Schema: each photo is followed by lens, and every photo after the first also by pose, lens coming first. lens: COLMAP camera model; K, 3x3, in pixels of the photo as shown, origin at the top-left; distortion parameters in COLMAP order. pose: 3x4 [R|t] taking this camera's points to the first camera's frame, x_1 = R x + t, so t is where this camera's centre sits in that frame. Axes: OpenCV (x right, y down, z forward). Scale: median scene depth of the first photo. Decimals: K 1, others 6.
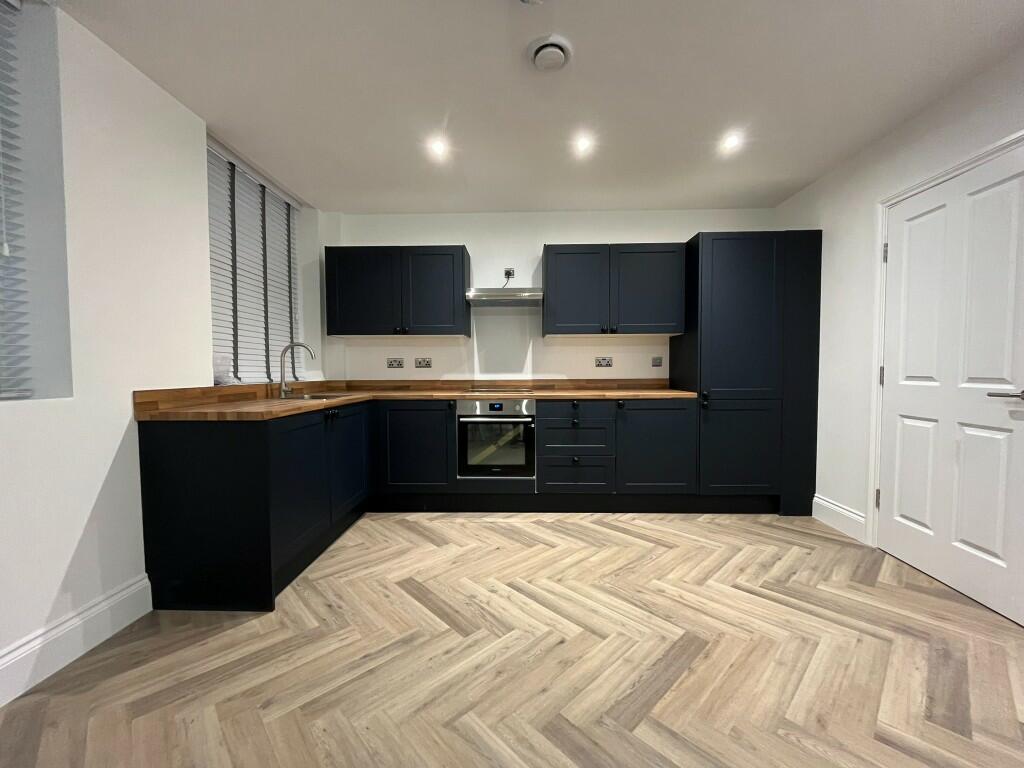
lens RADIAL K [[414.9, 0, 511.5], [0, 414.9, 386.1], [0, 0, 1]] dist [-0.000753, -0.000110]
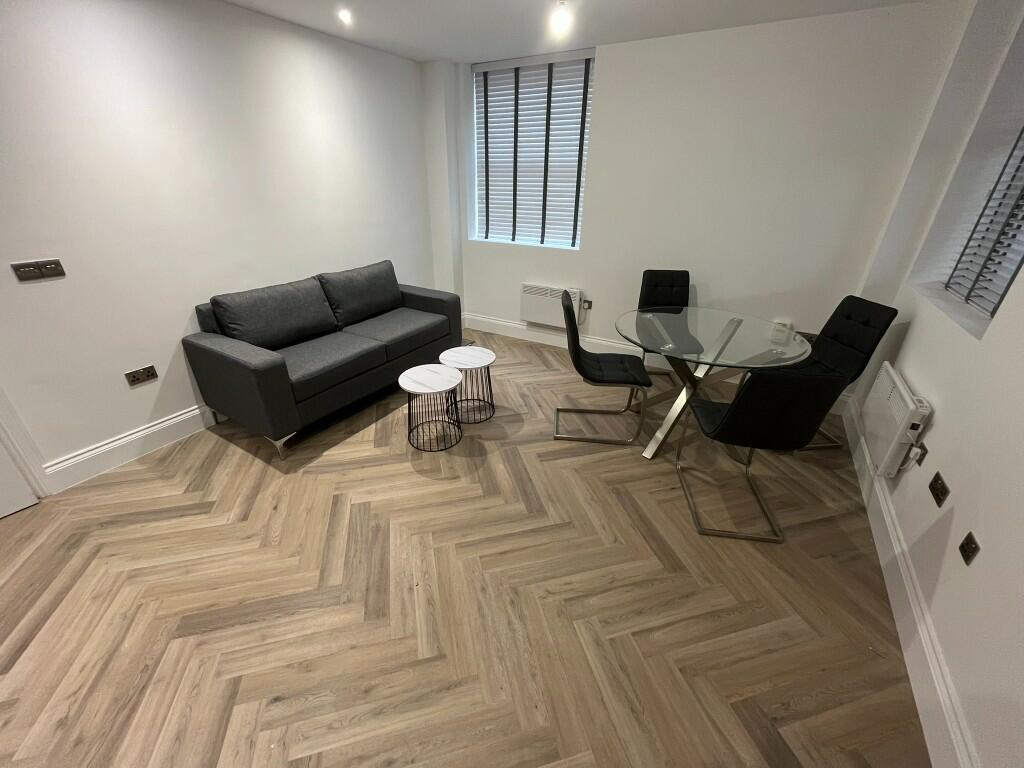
lens RADIAL K [[414.9, 0, 511.5], [0, 414.9, 386.1], [0, 0, 1]] dist [-0.000753, -0.000110]
pose [[-0.880351, -0.219414, 0.420523, -0.279753], [0.011240, 0.876677, 0.480949, -0.183580], [-0.474189, 0.428131, -0.769317, 0.631802]]
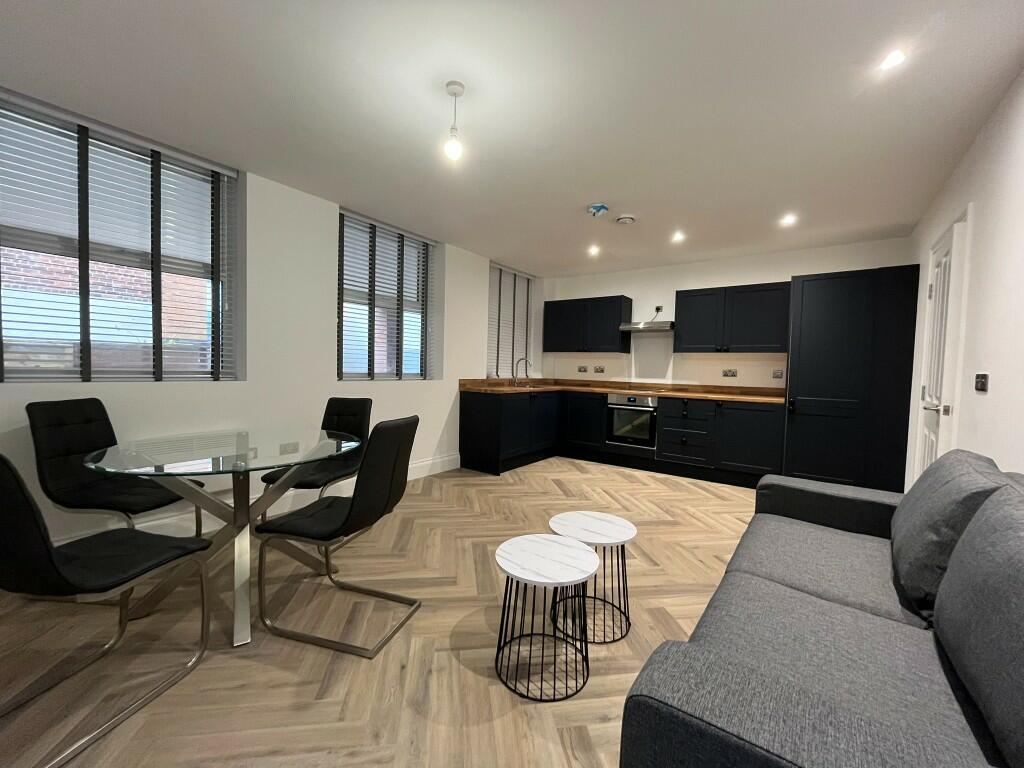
lens RADIAL K [[414.9, 0, 511.5], [0, 414.9, 386.1], [0, 0, 1]] dist [-0.000753, -0.000110]
pose [[0.822836, 0.052020, -0.565894, 0.481491], [-0.053634, 0.998465, 0.013799, 0.001767], [0.565743, 0.018997, 0.824363, -0.555166]]
